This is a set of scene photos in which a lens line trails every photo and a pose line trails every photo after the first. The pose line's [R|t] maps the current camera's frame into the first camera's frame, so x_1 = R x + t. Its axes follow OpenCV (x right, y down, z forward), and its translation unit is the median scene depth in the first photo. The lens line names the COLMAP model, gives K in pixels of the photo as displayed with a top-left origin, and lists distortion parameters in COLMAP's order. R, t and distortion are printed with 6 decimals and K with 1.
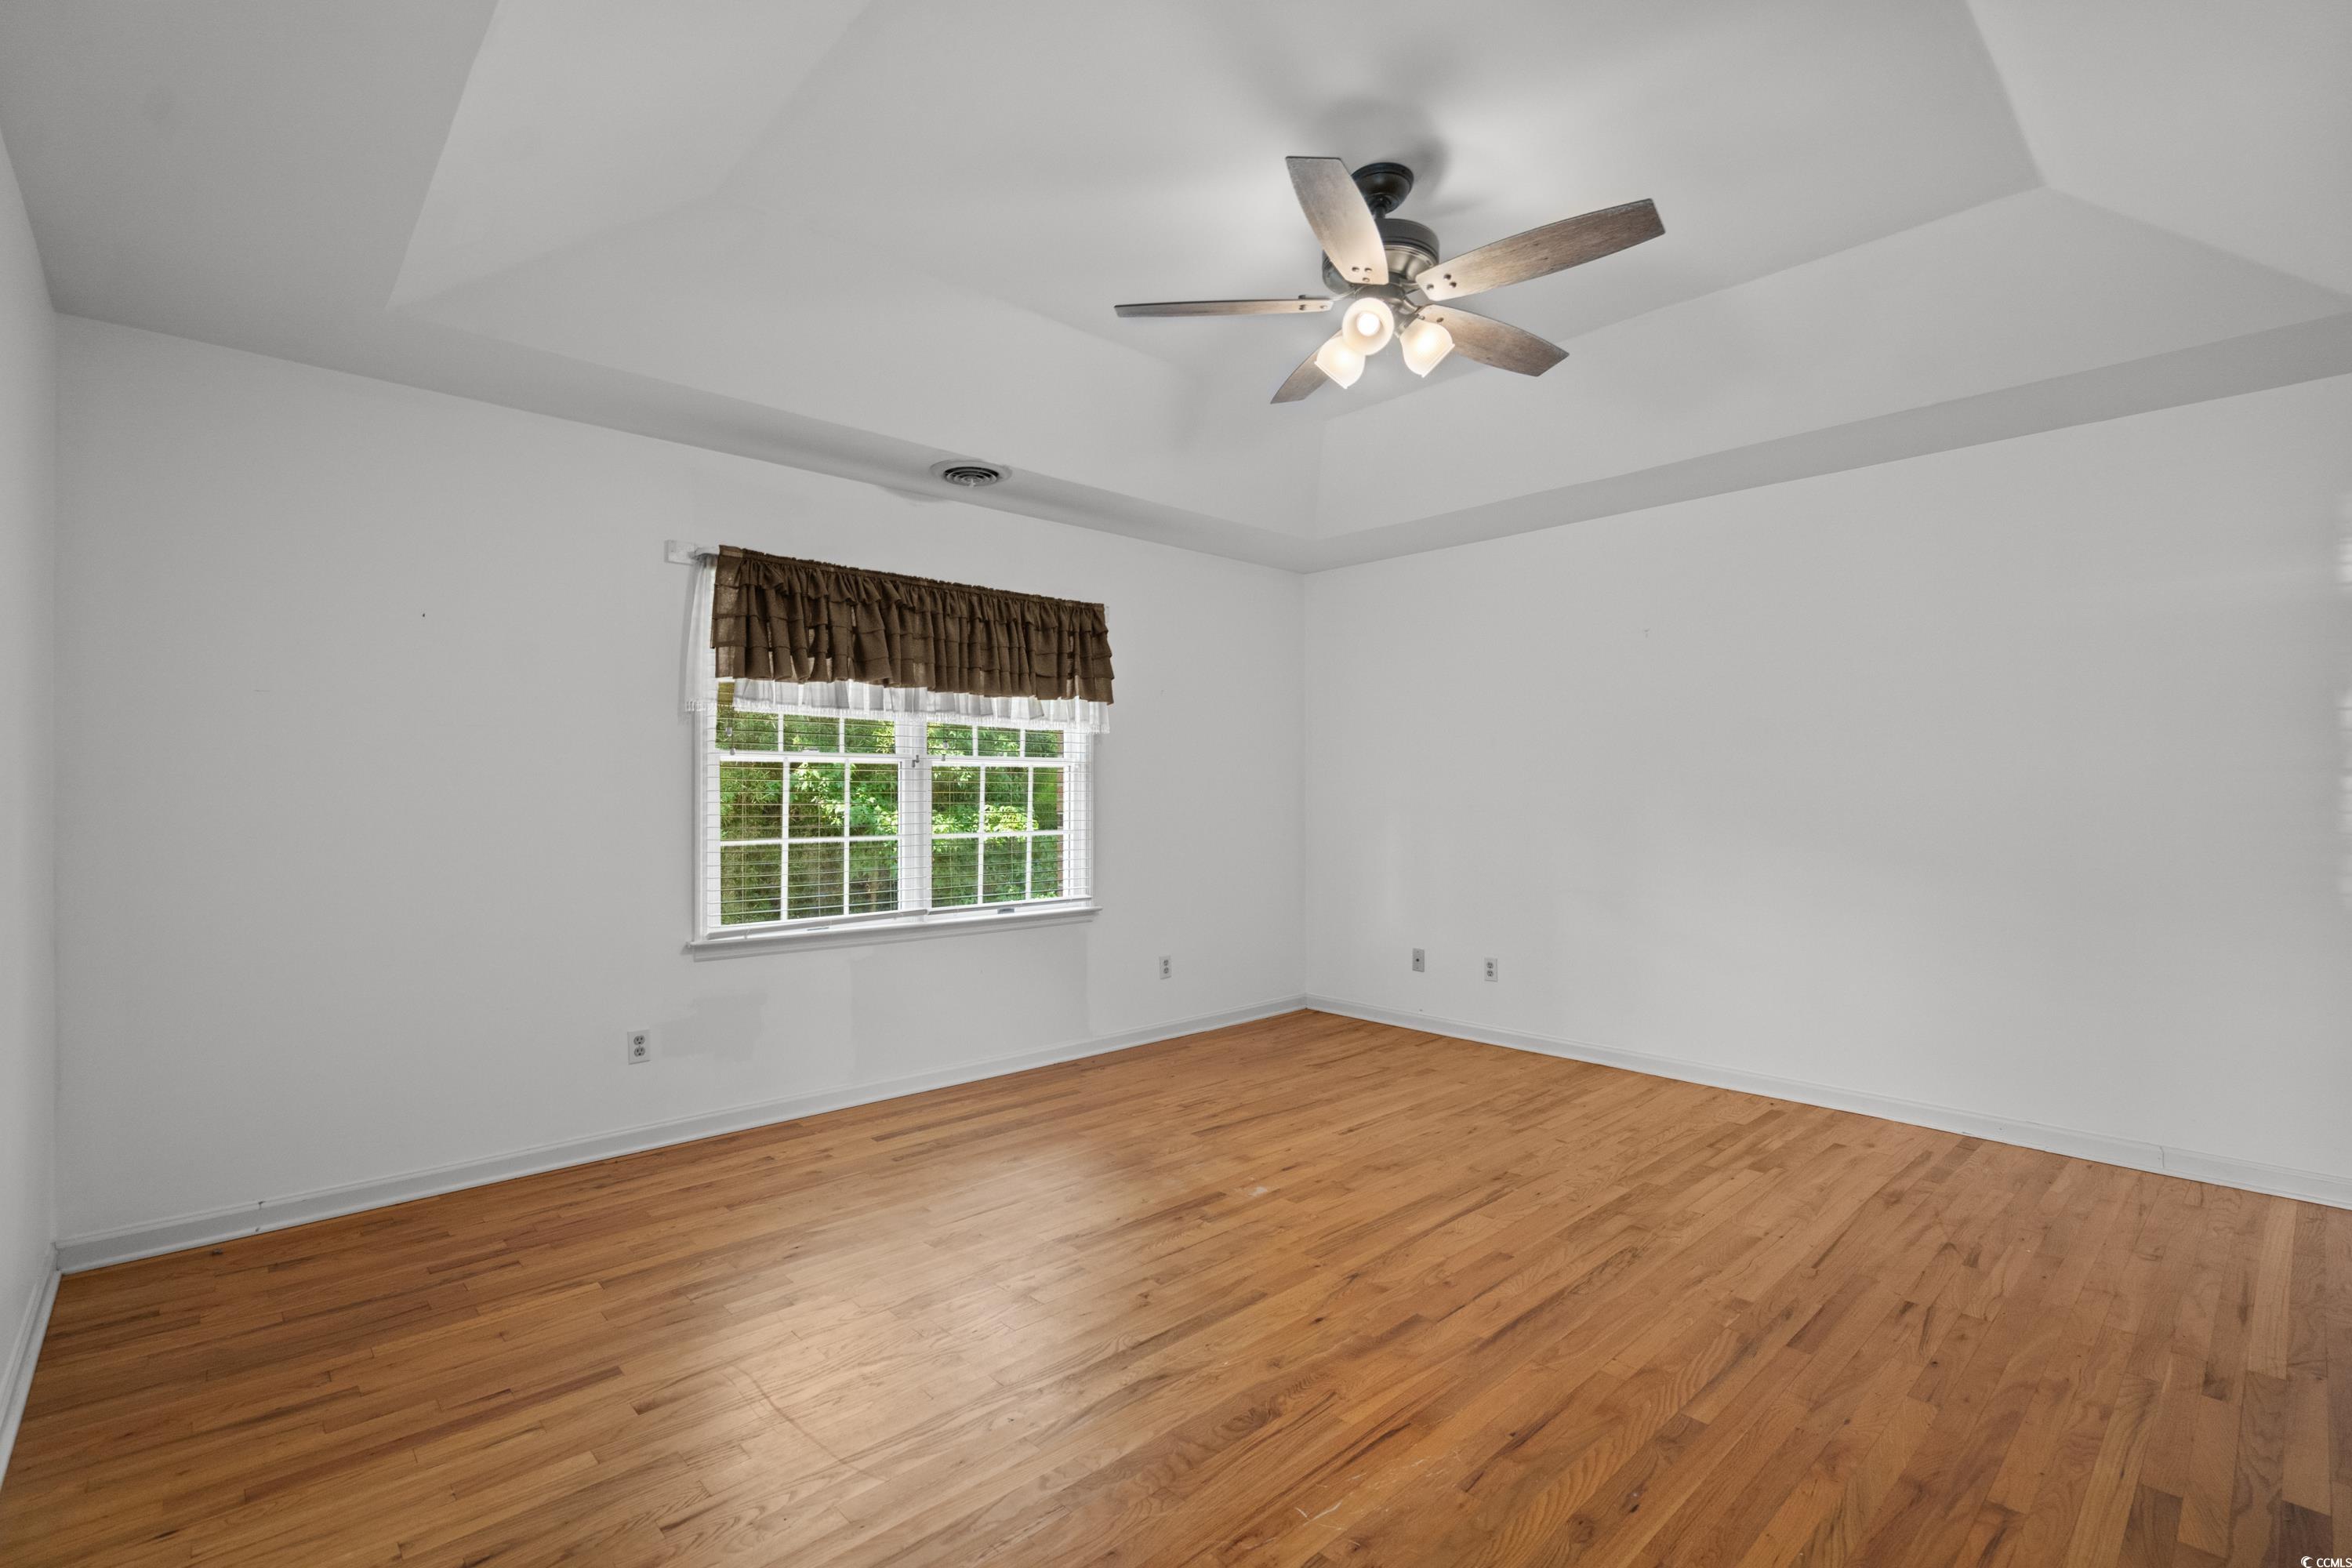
lens RADIAL K [[1079.5, 0, 1153.6], [0, 1079.5, 791.9], [0, 0, 1]] dist [-0.002694, 0.001489]
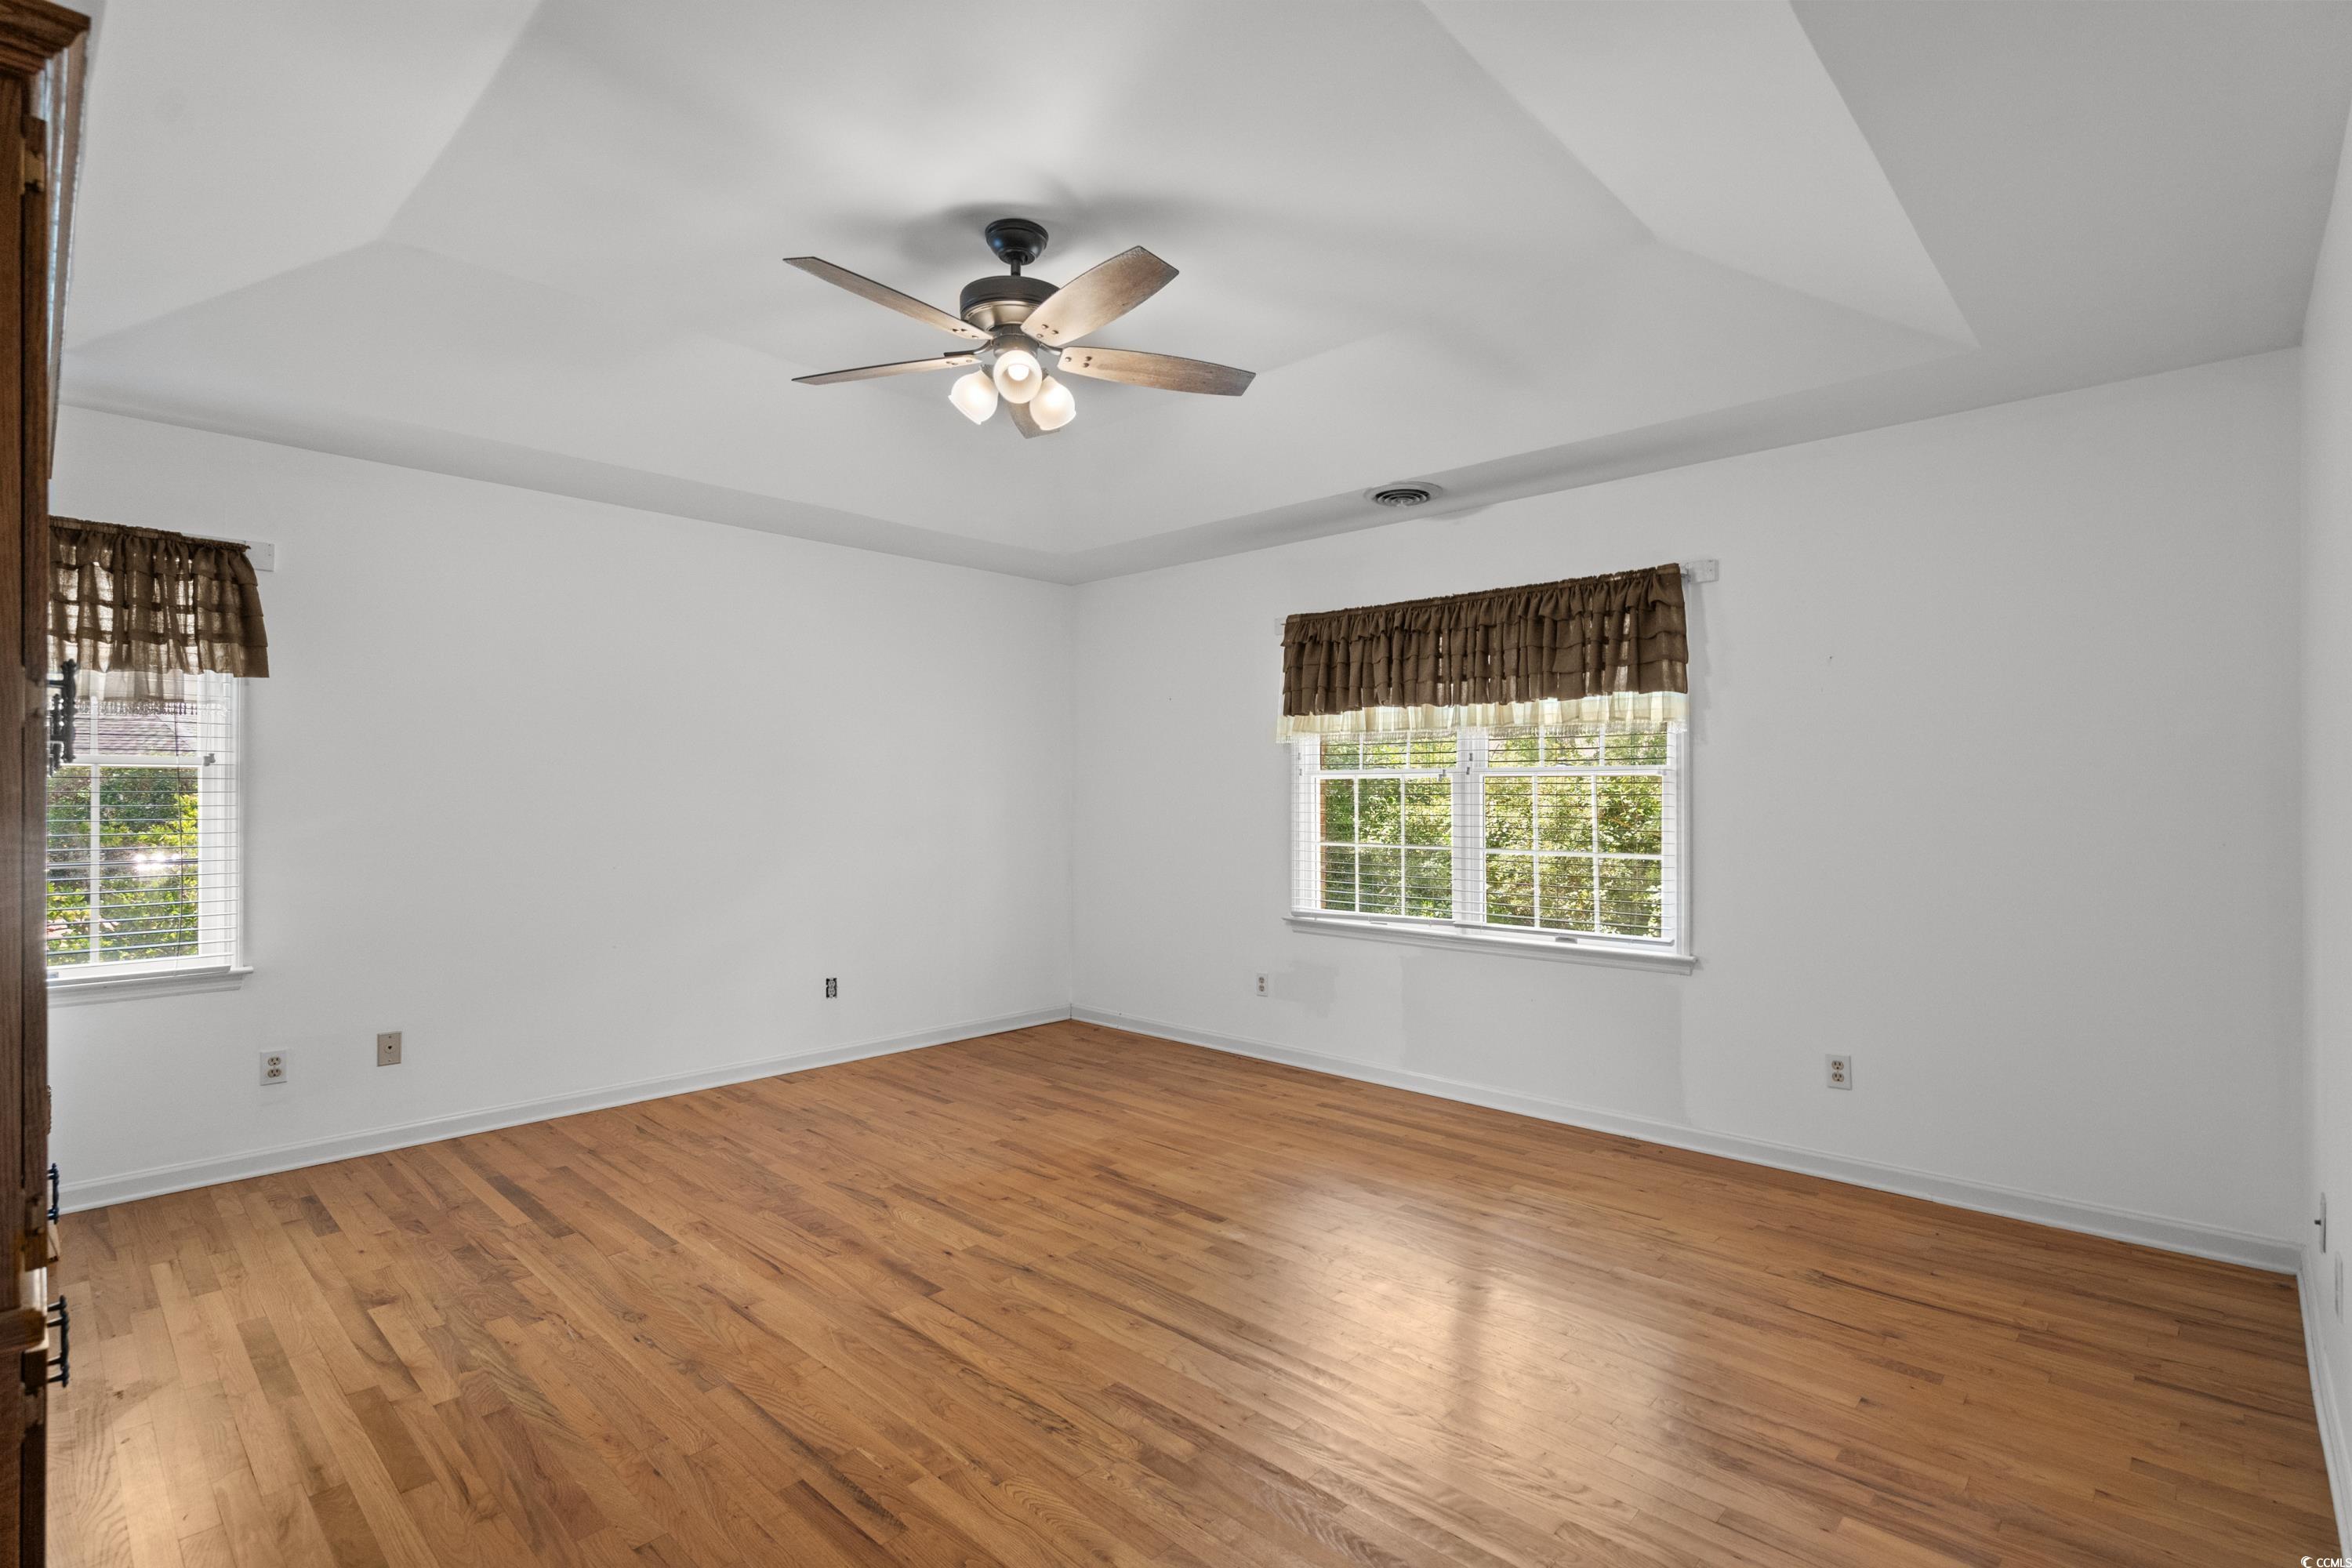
lens RADIAL K [[1079.5, 0, 1169.2], [0, 1079.5, 788.1], [0, 0, 1]] dist [-0.002694, 0.001489]
pose [[0.077179, -0.002353, -0.997014, 0.877501], [0.002276, 0.999995, -0.002184, -0.016692], [0.997015, -0.002100, 0.077184, 0.737241]]
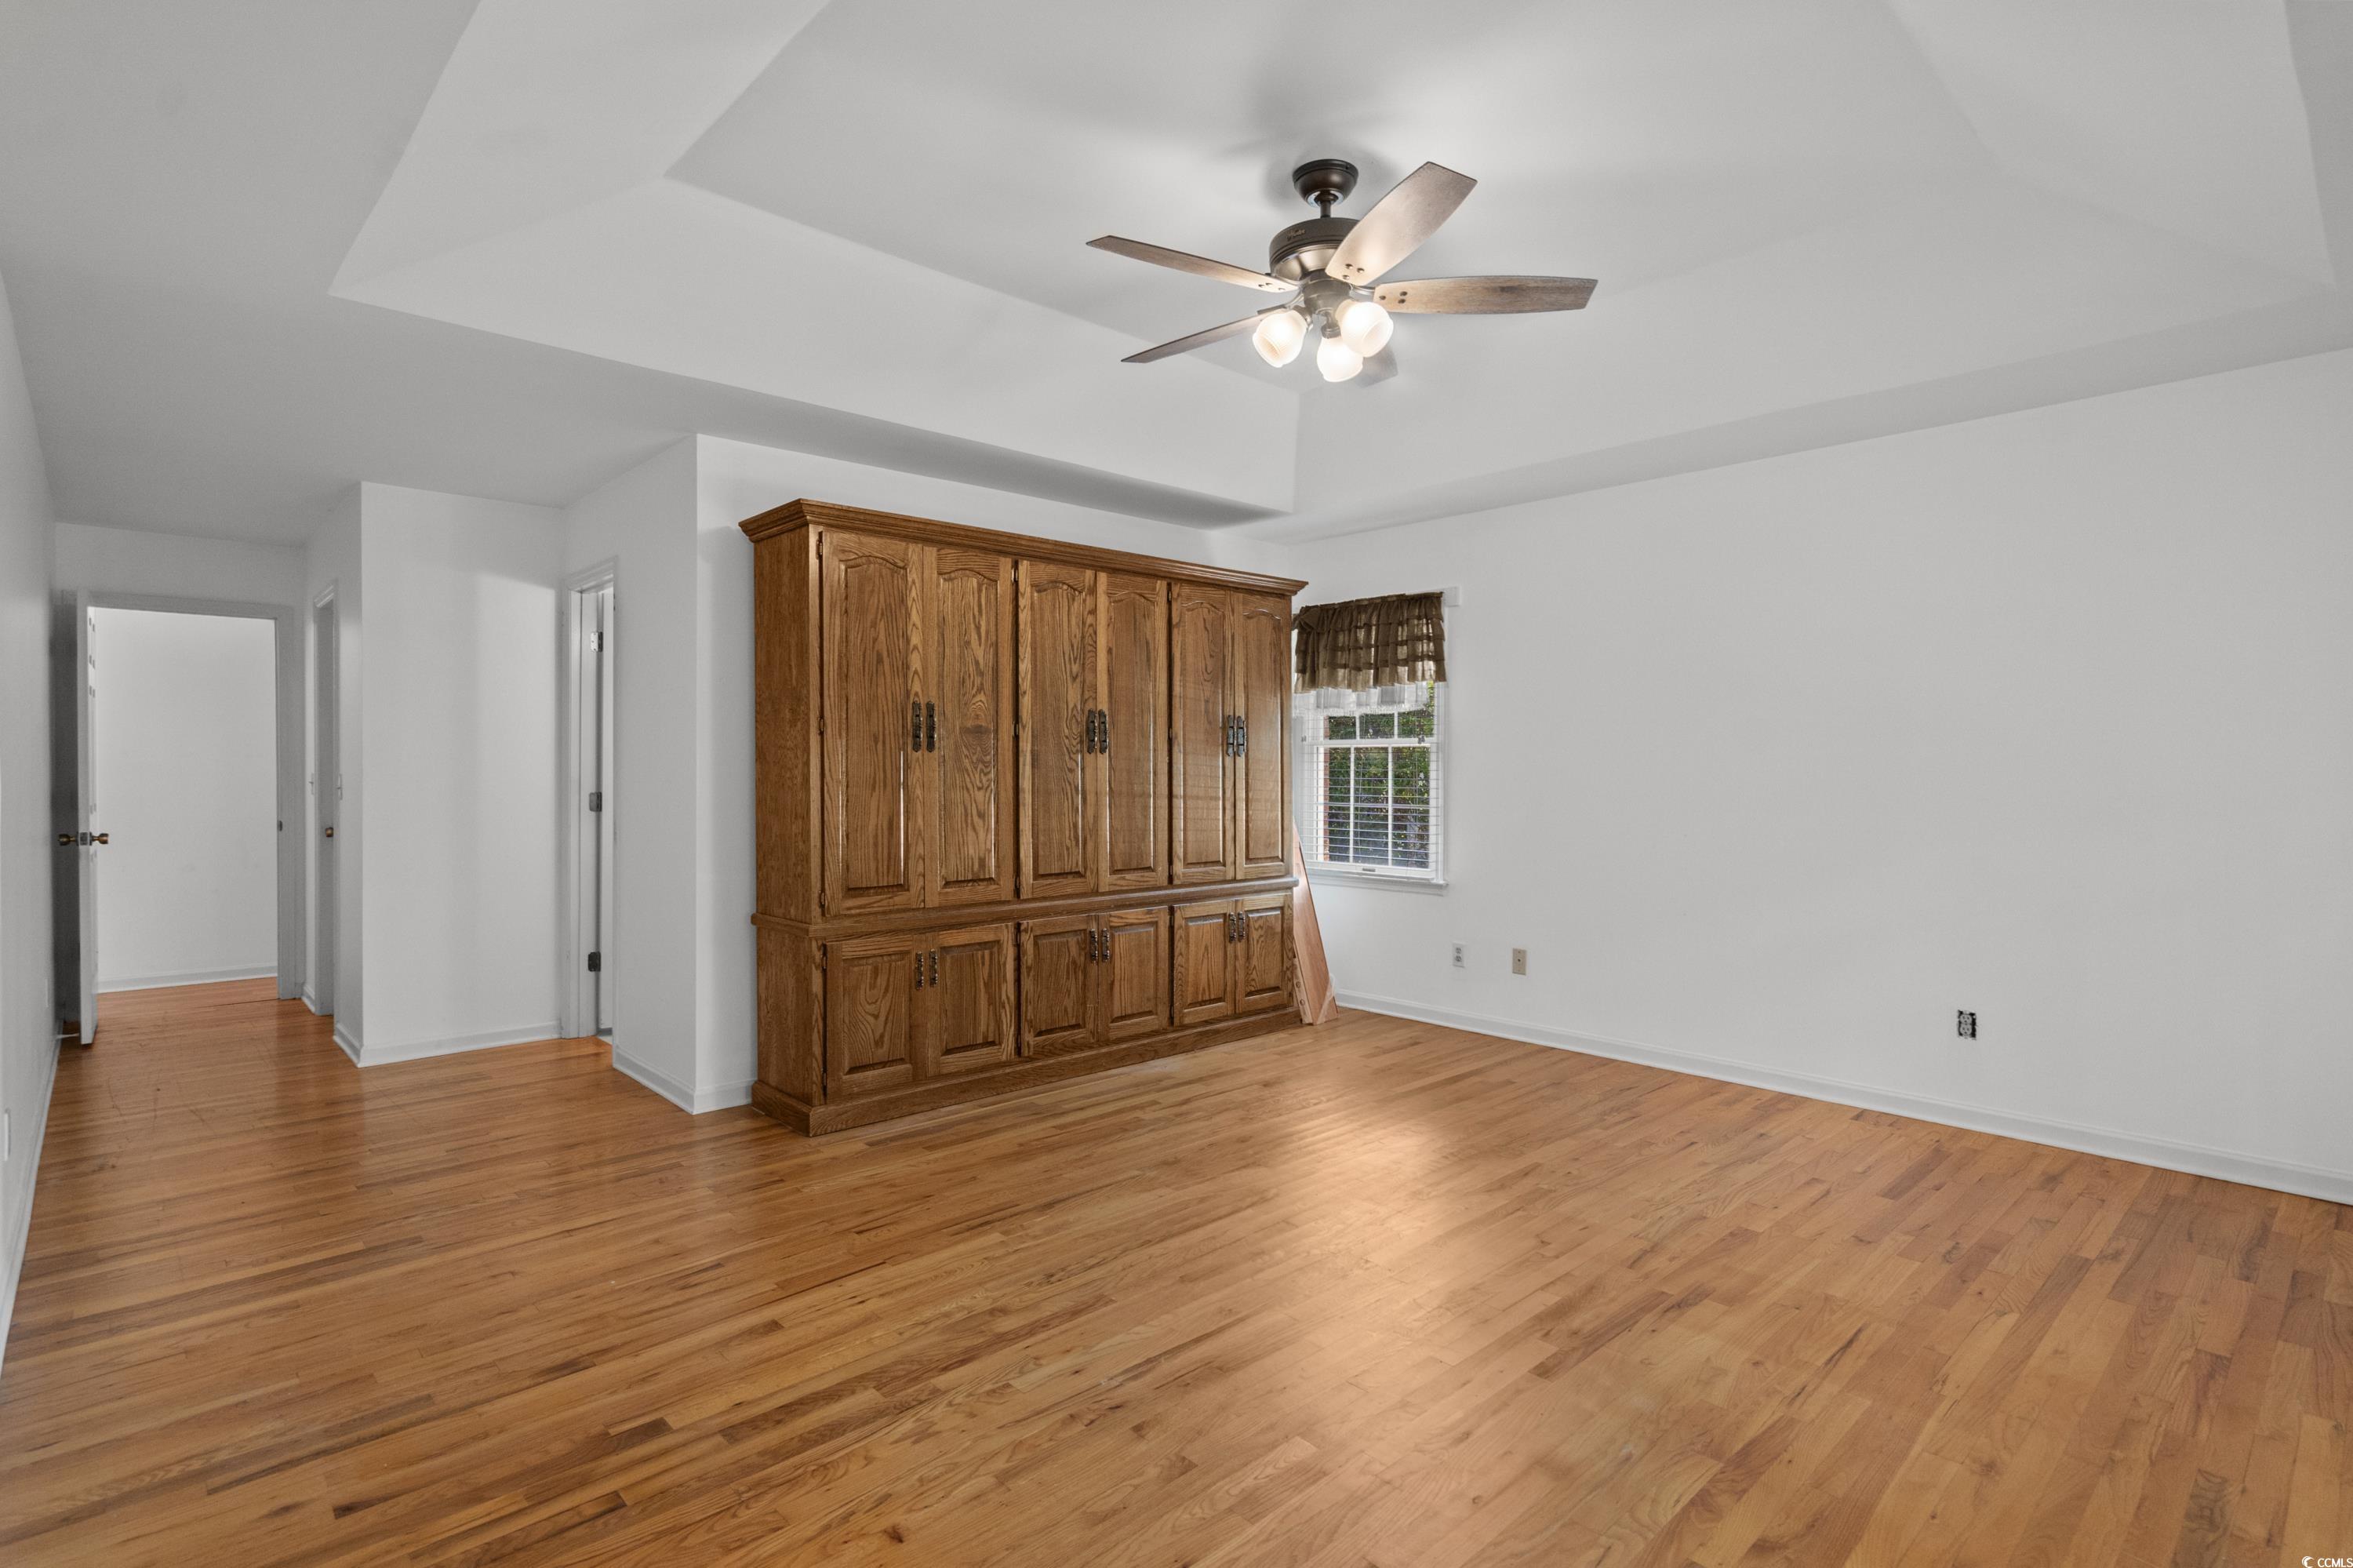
lens RADIAL K [[1142.1, 0, 1192.4], [0, 1142.1, 769.0], [0, 0, 1]] dist [0.002057, -0.000394]
pose [[-0.999410, 0.000738, -0.034341, 0.257487], [0.000876, 0.999992, -0.003995, -0.001806], [0.034338, -0.004023, -0.999402, 1.432786]]
